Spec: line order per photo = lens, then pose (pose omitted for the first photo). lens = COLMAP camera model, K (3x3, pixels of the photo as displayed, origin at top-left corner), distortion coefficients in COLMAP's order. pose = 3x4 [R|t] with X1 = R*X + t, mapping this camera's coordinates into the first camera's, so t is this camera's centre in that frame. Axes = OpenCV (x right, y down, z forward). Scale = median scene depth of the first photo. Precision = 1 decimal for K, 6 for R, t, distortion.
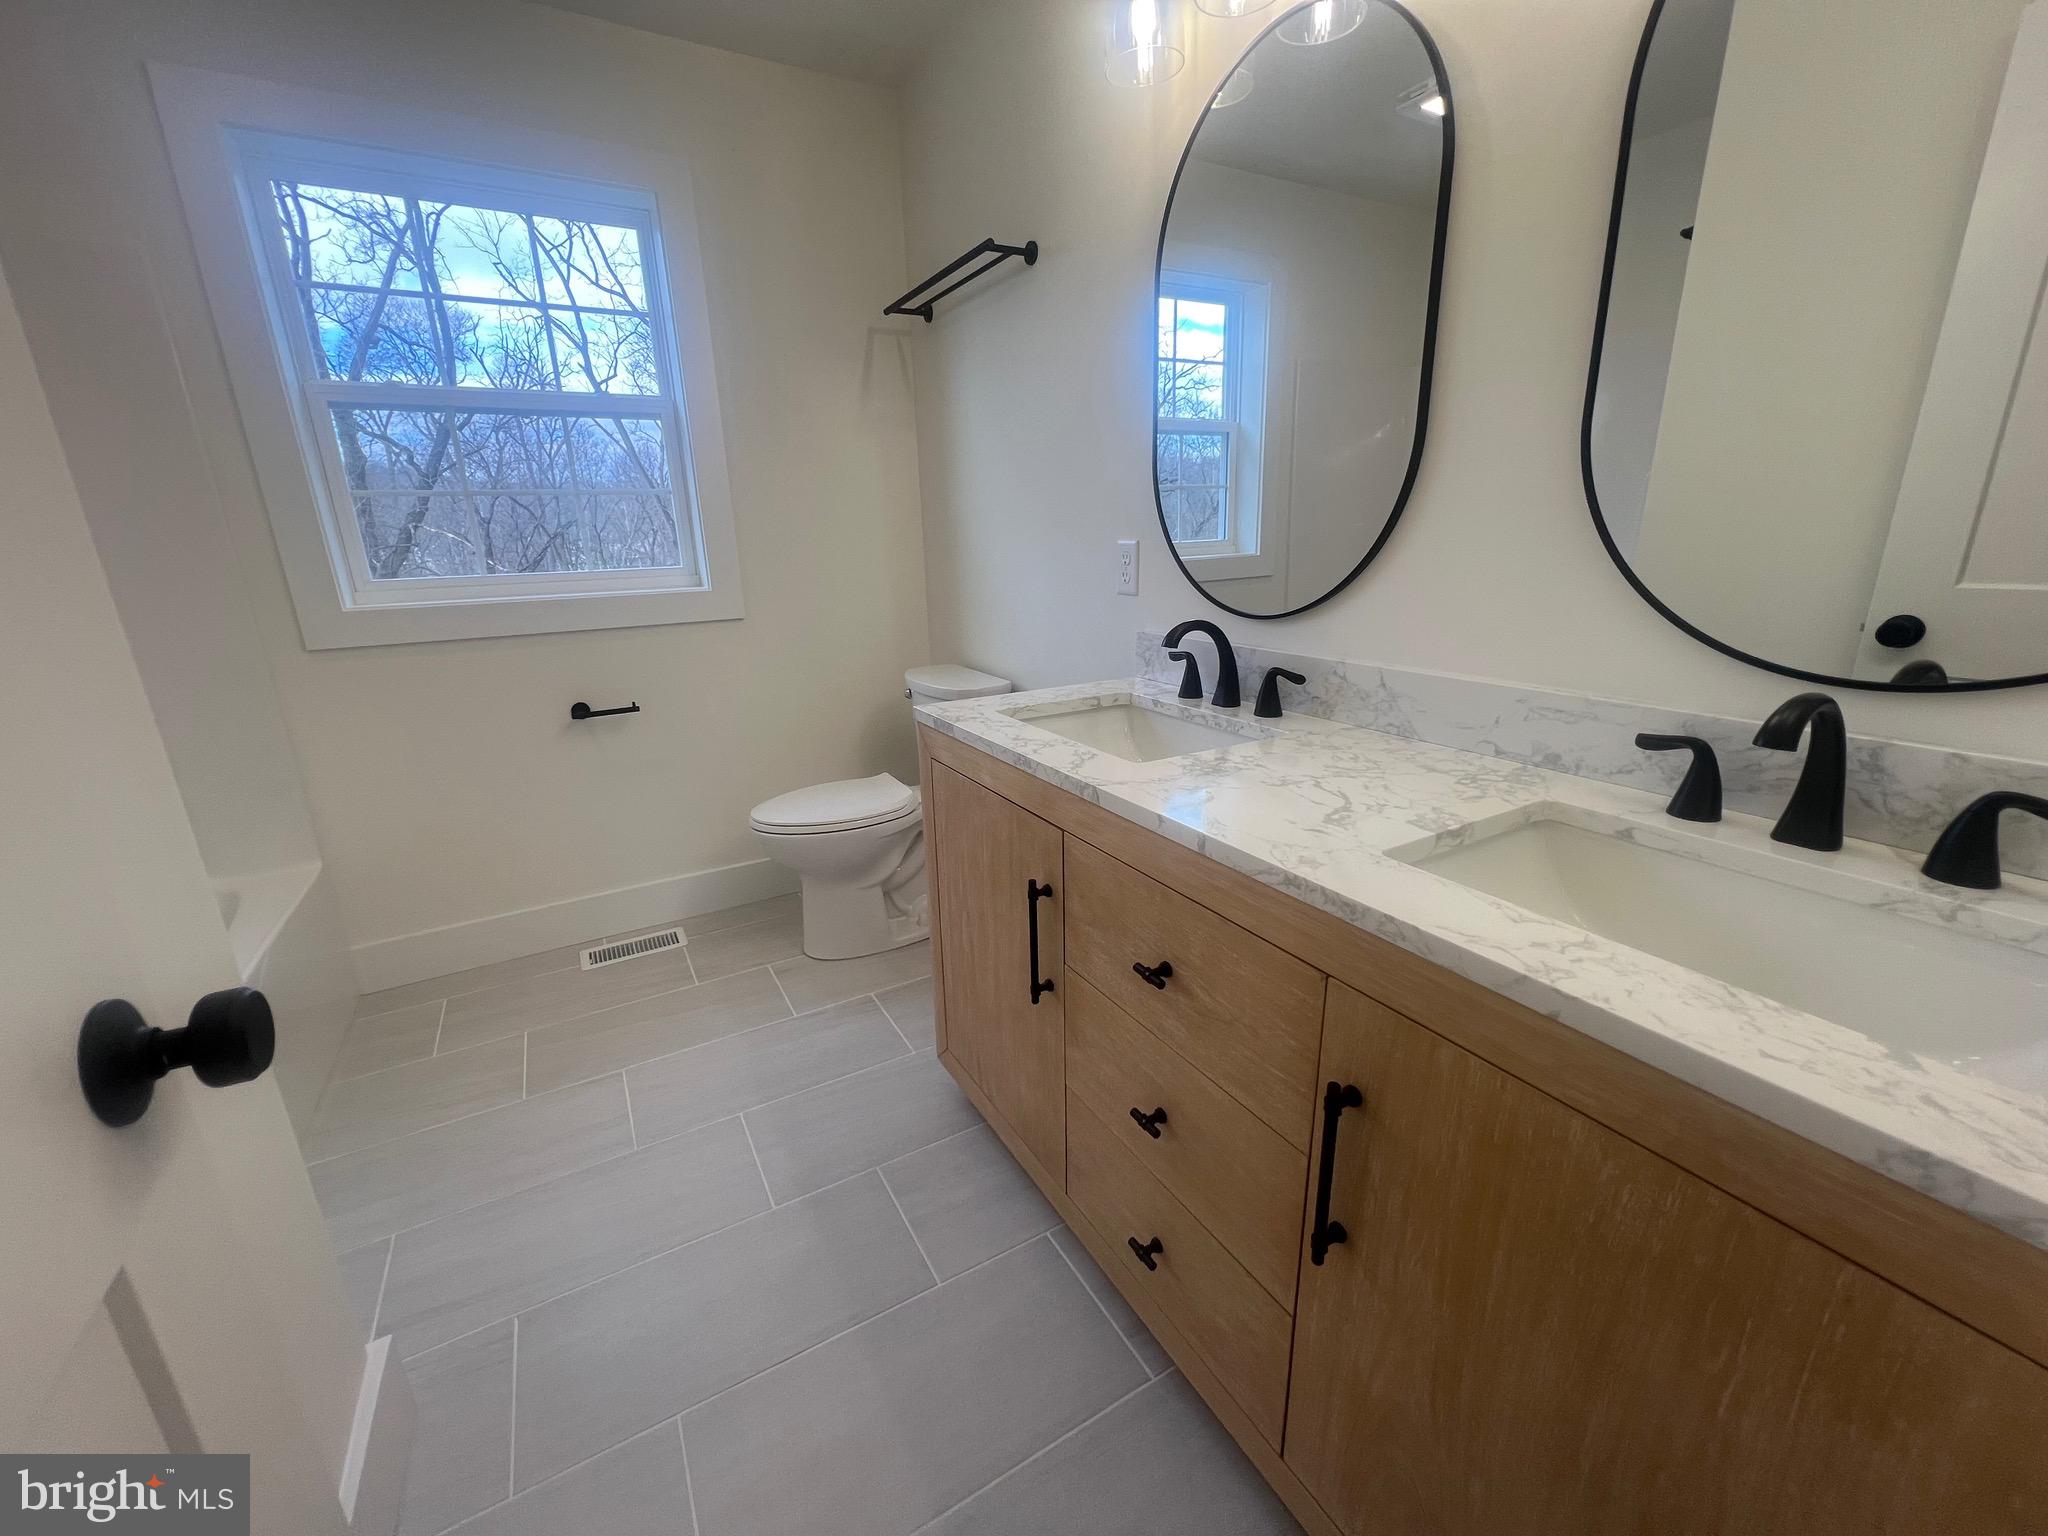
lens RADIAL K [[811.4, 0, 1028.9], [0, 811.4, 767.9], [0, 0, 1]] dist [-0.004030, 0.000675]
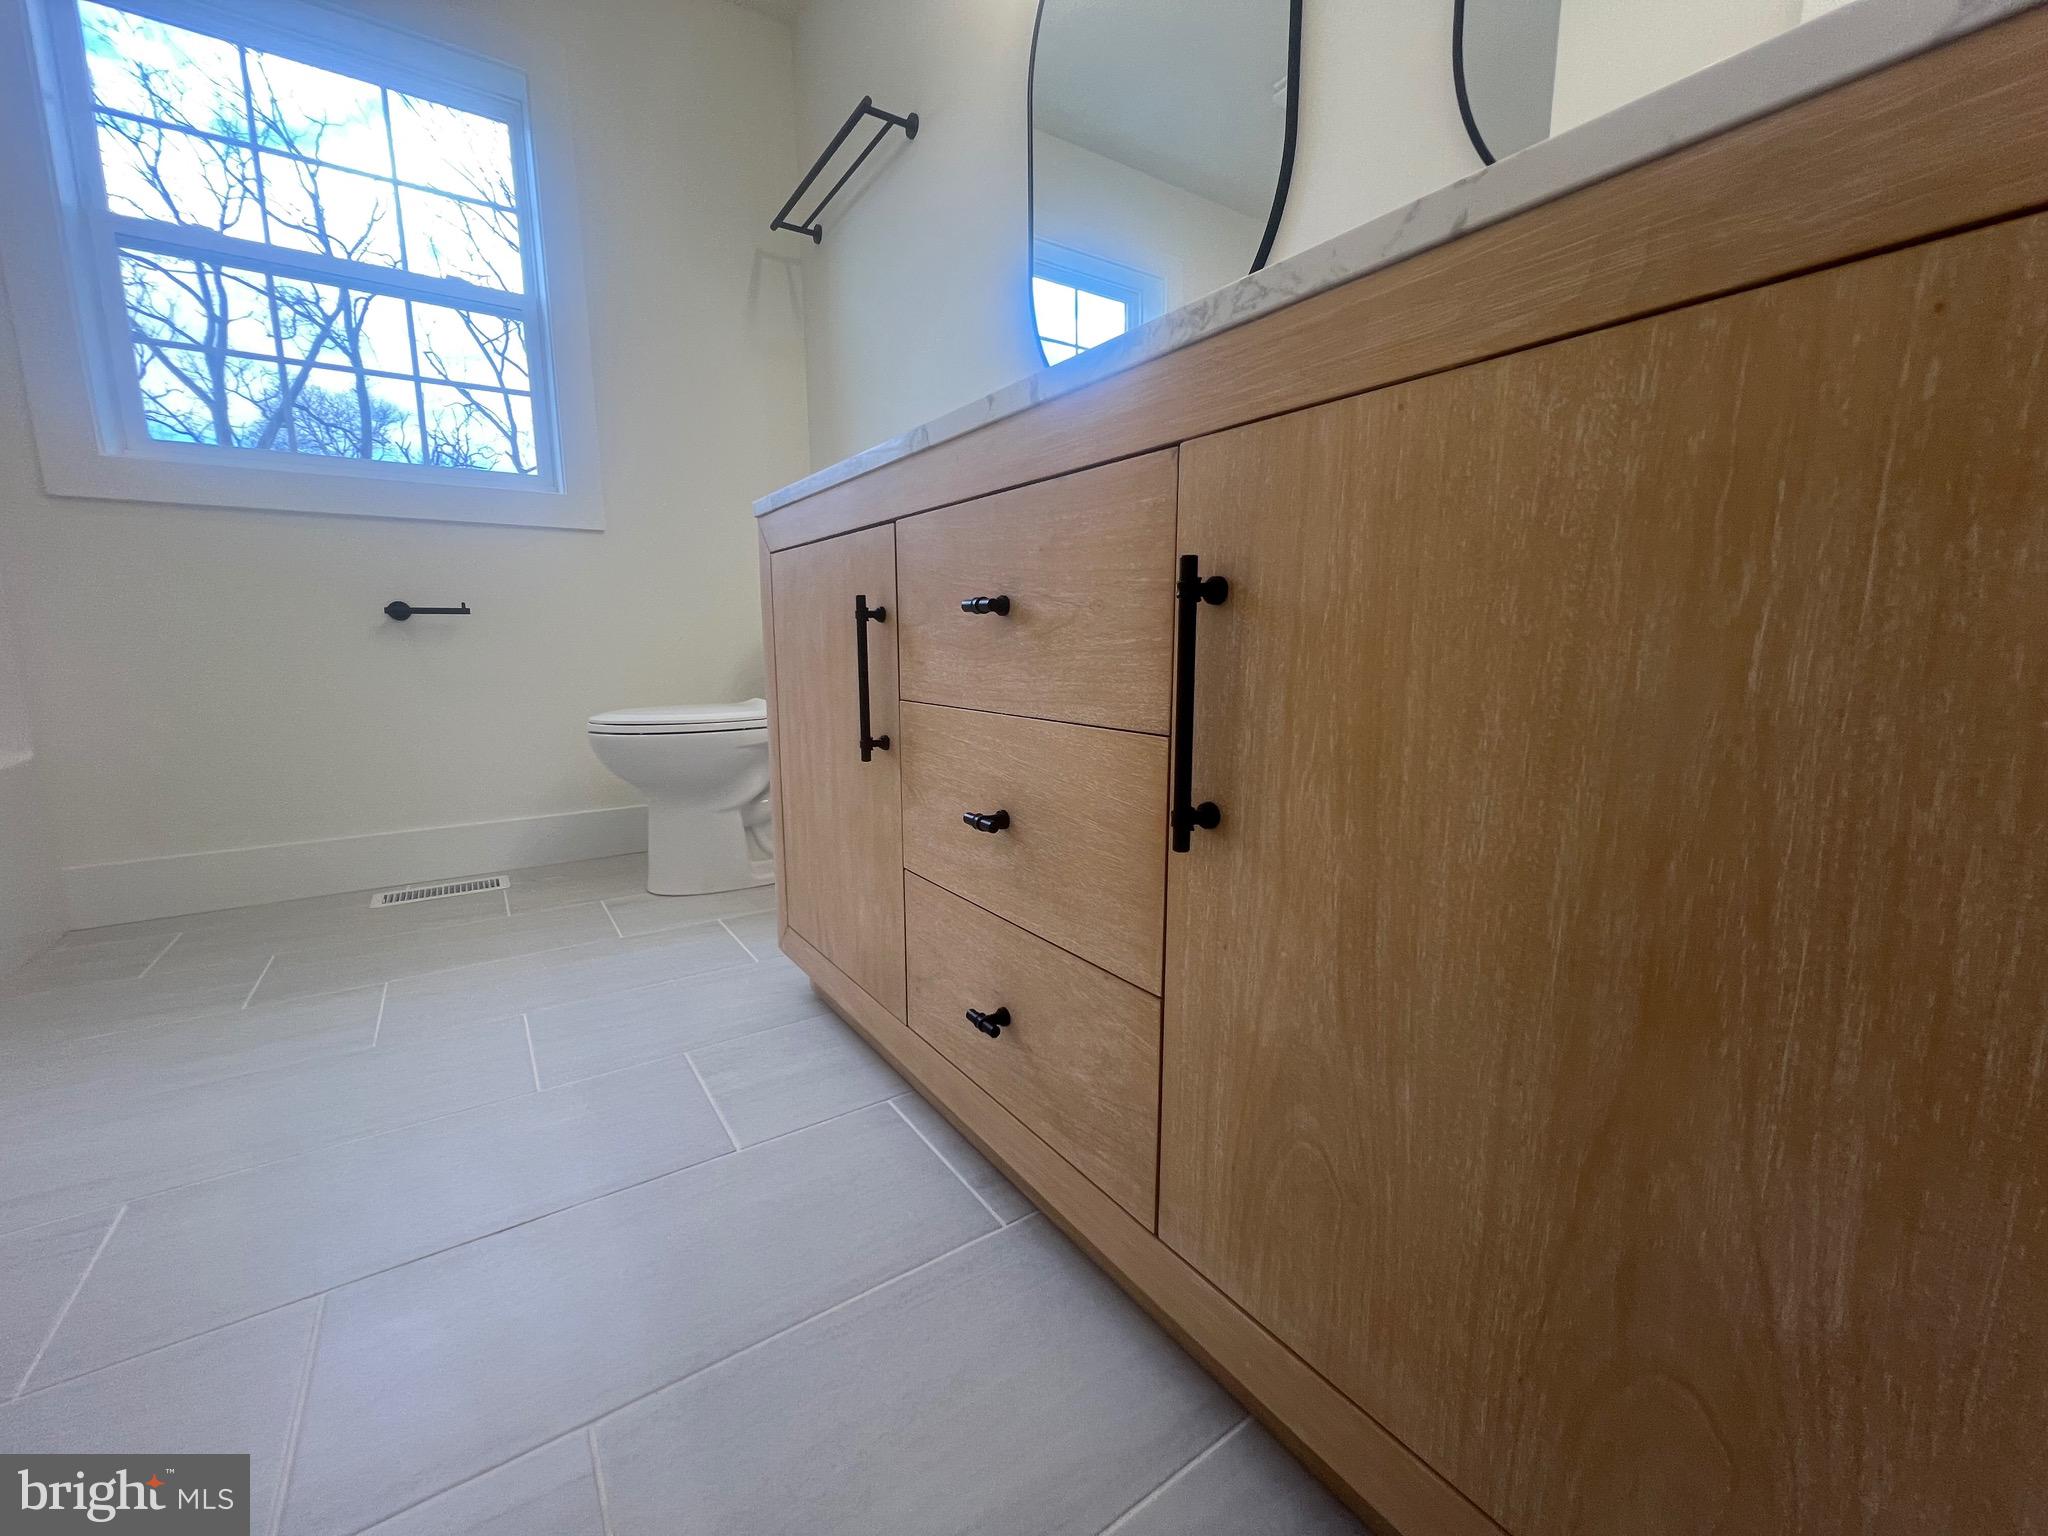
lens RADIAL K [[811.4, 0, 1028.9], [0, 811.4, 767.9], [0, 0, 1]] dist [-0.004030, 0.000675]
pose [[0.996237, 0.008674, 0.086235, 0.089867], [0.002135, 0.992221, -0.124467, 0.355709], [-0.086644, 0.124183, 0.988469, 0.162977]]
